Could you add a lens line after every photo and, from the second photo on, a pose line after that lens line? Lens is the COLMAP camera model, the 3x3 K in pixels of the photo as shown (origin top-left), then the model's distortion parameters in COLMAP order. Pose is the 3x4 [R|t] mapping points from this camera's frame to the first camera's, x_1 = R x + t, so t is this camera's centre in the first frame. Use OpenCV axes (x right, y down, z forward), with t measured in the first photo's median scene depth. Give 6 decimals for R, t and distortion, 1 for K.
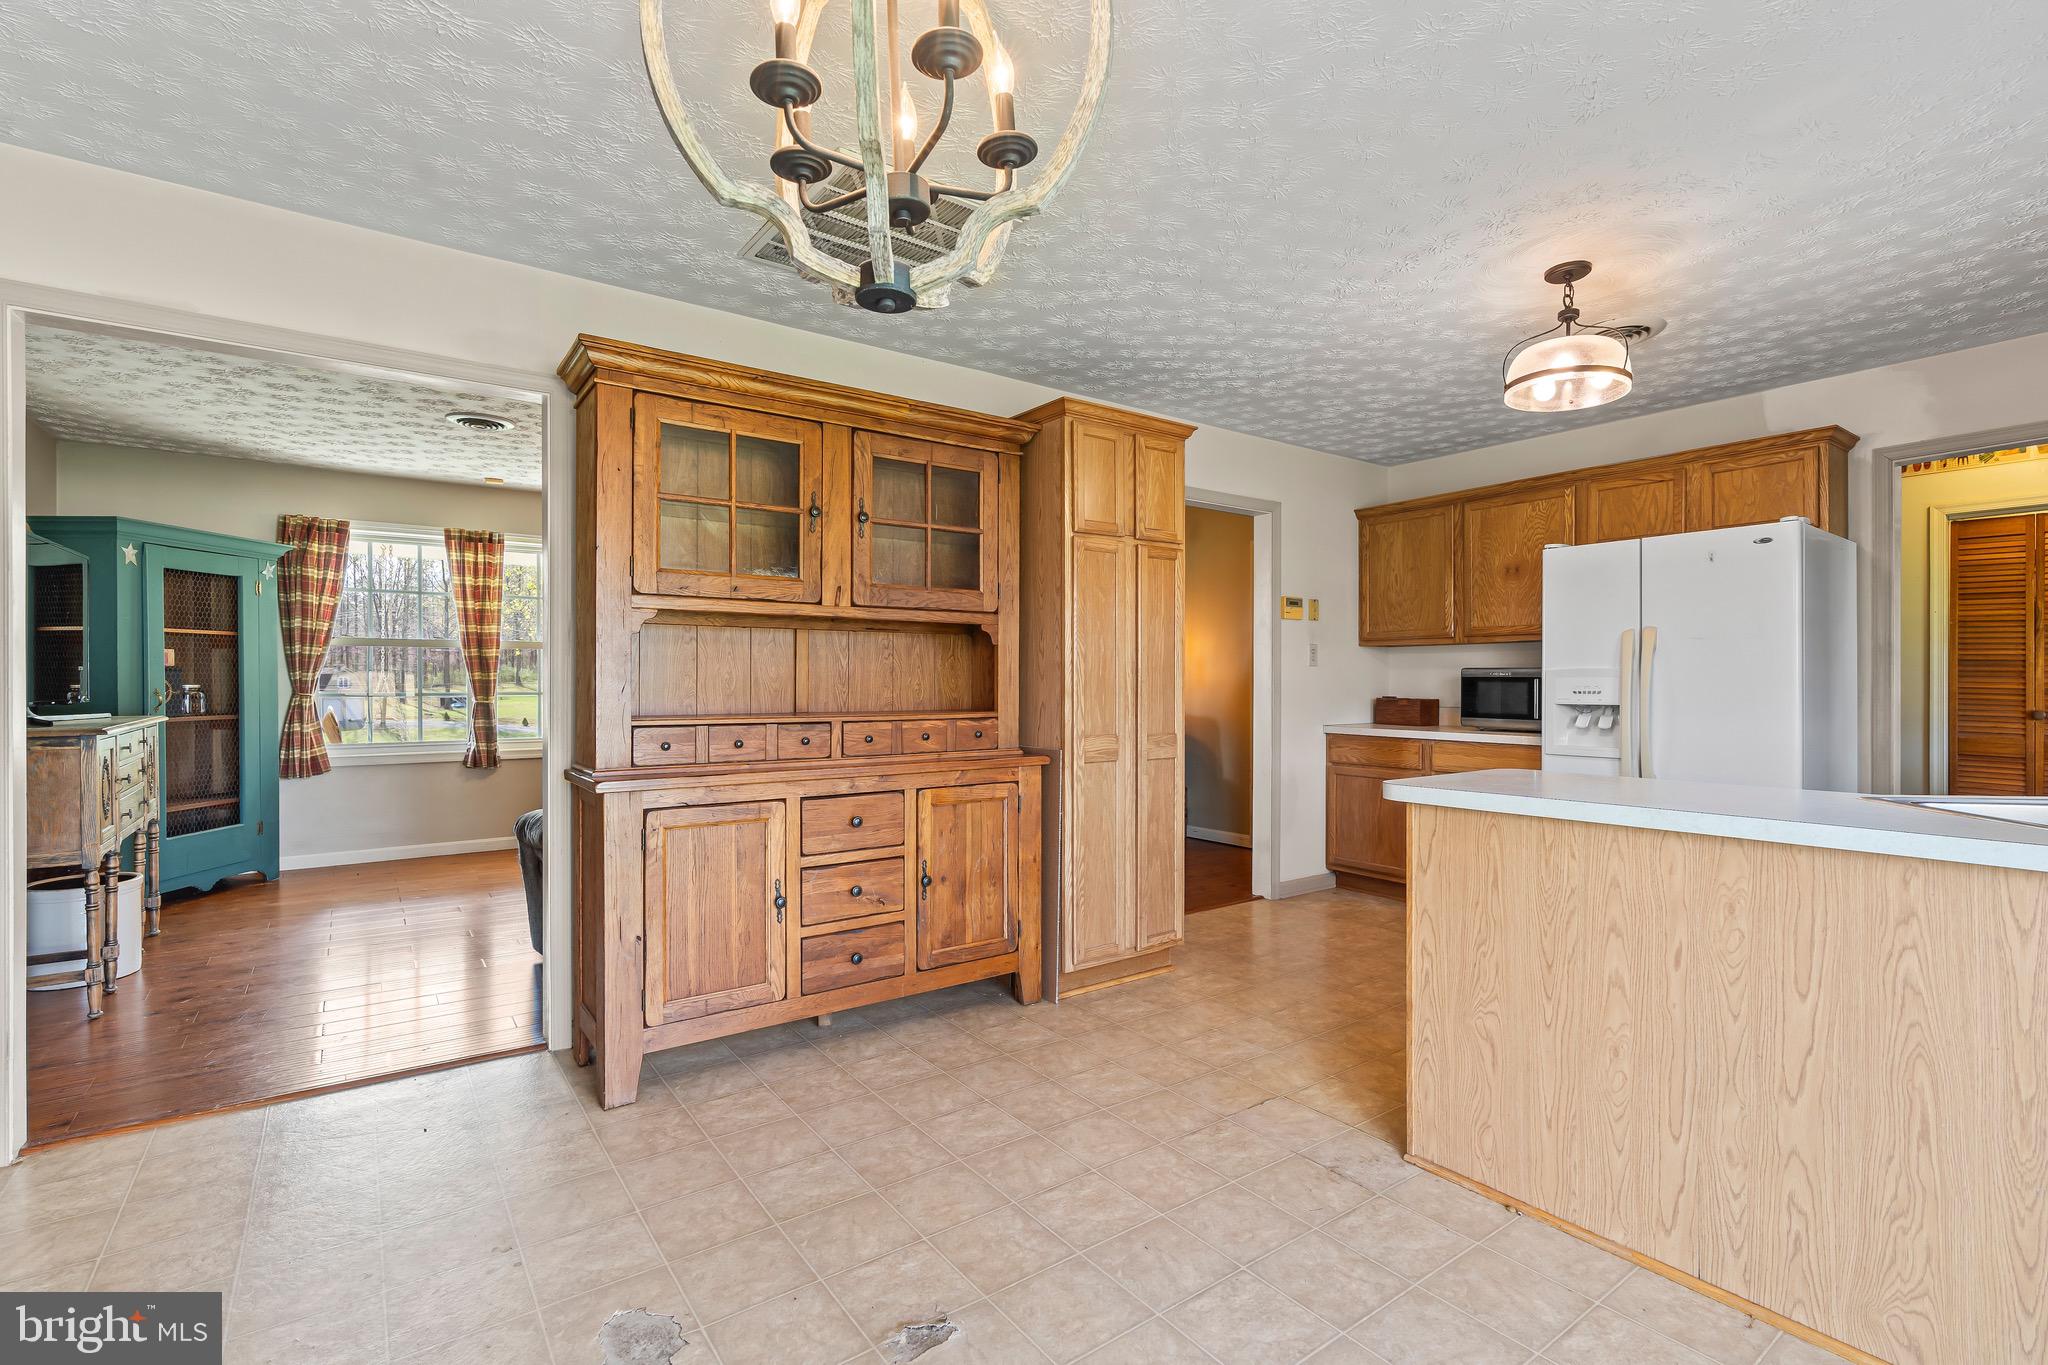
lens RADIAL K [[928.2, 0, 1024.0], [0, 928.2, 682.5], [0, 0, 1]] dist [-0.003924, 0.002152]
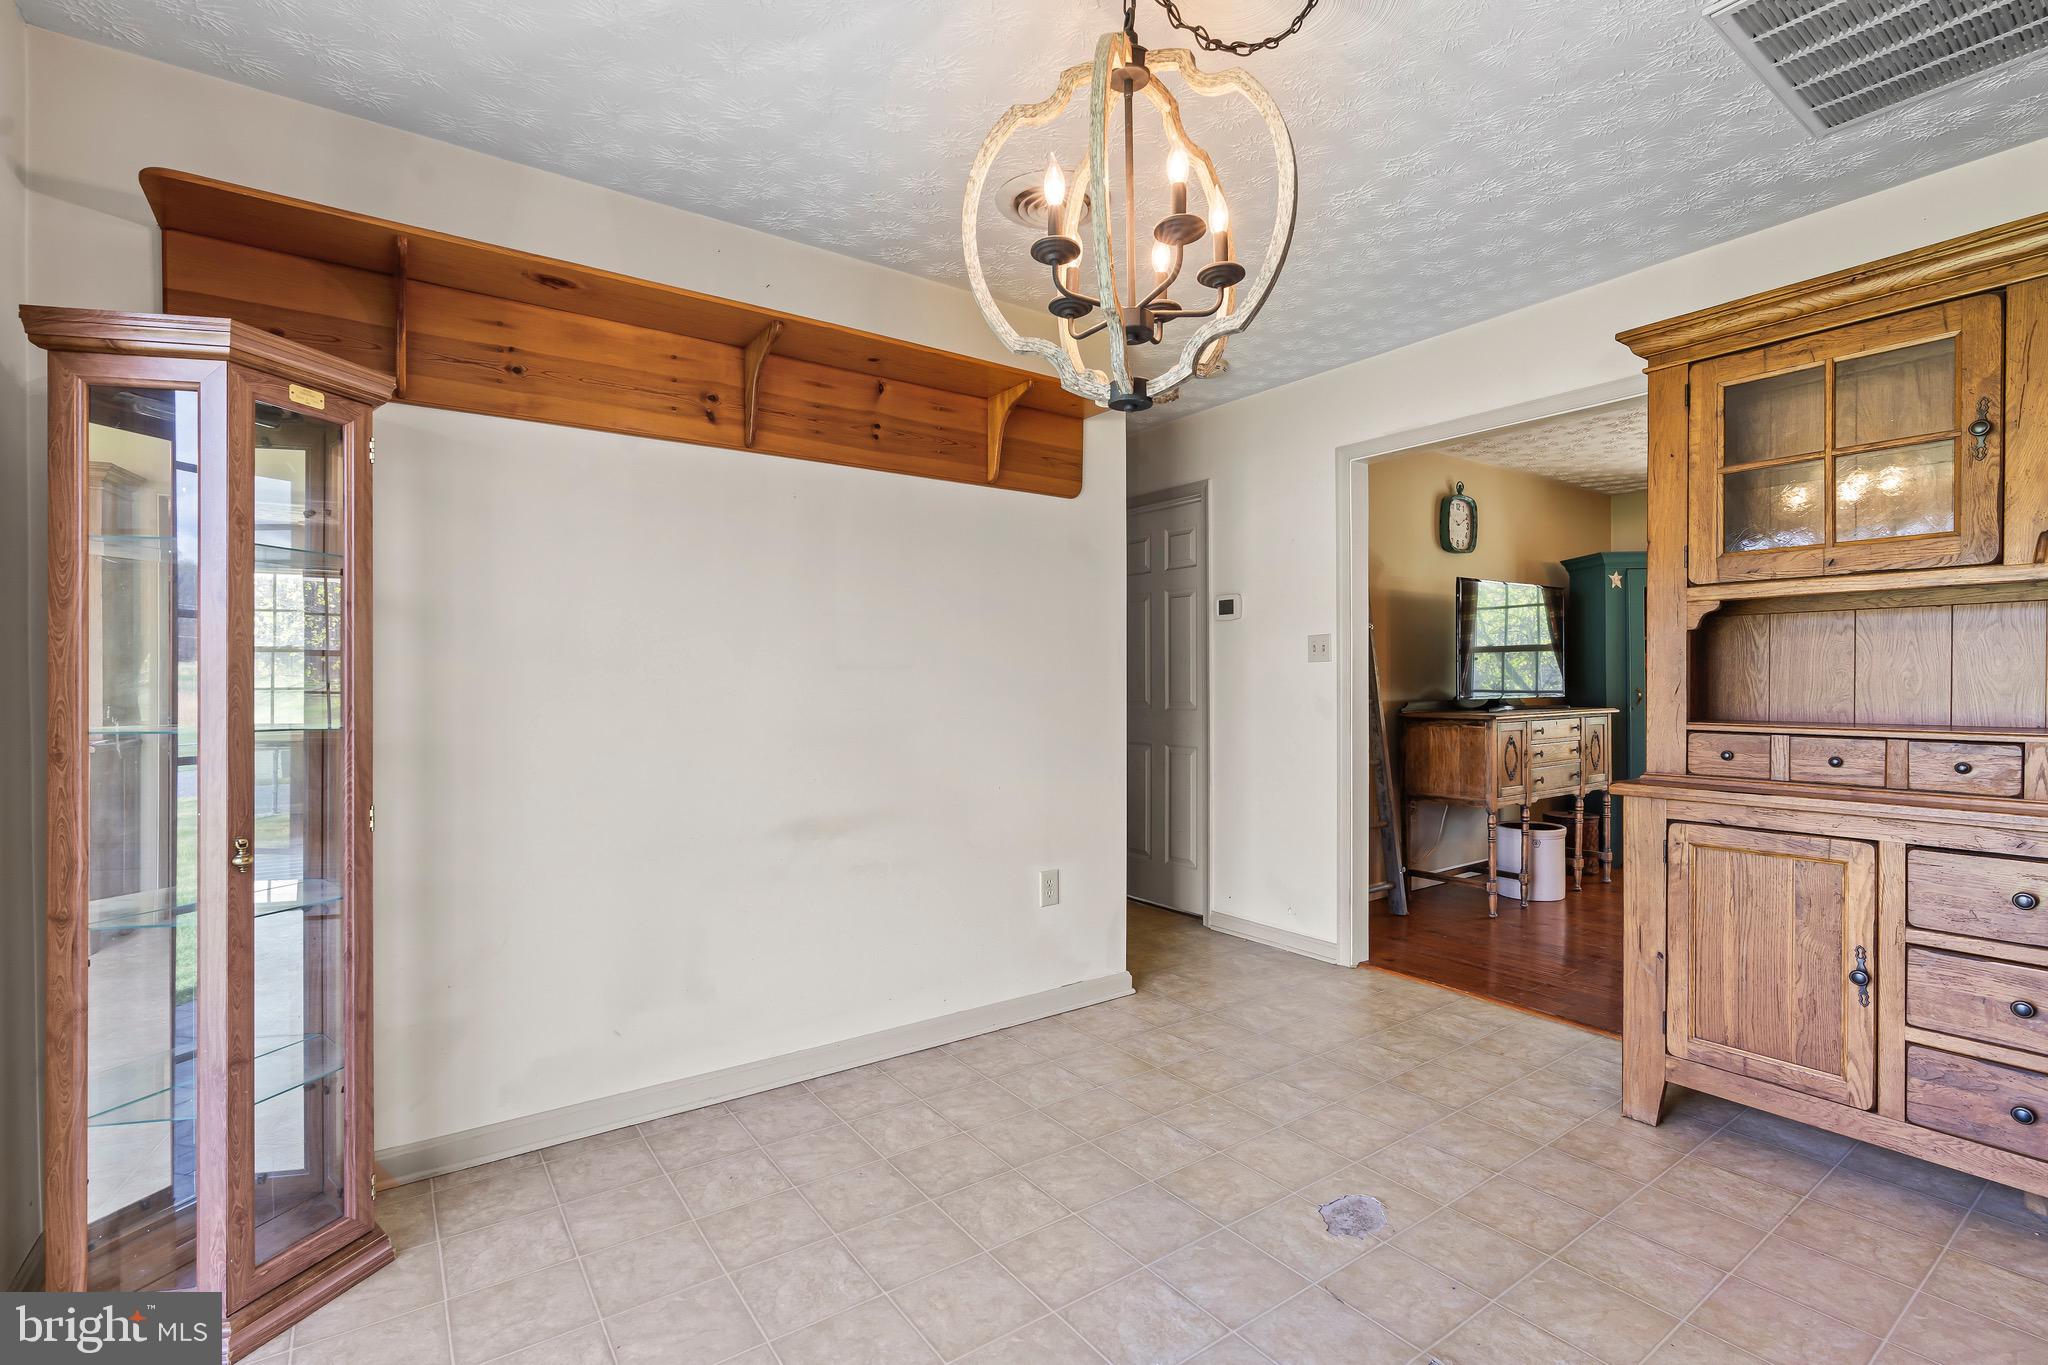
lens RADIAL K [[928.2, 0, 1024.0], [0, 928.2, 682.5], [0, 0, 1]] dist [-0.003924, 0.002152]
pose [[-0.011337, -0.000778, -0.999935, 0.499142], [0.004294, 0.999990, -0.000827, -0.002141], [0.999927, -0.004303, -0.011334, 0.346322]]
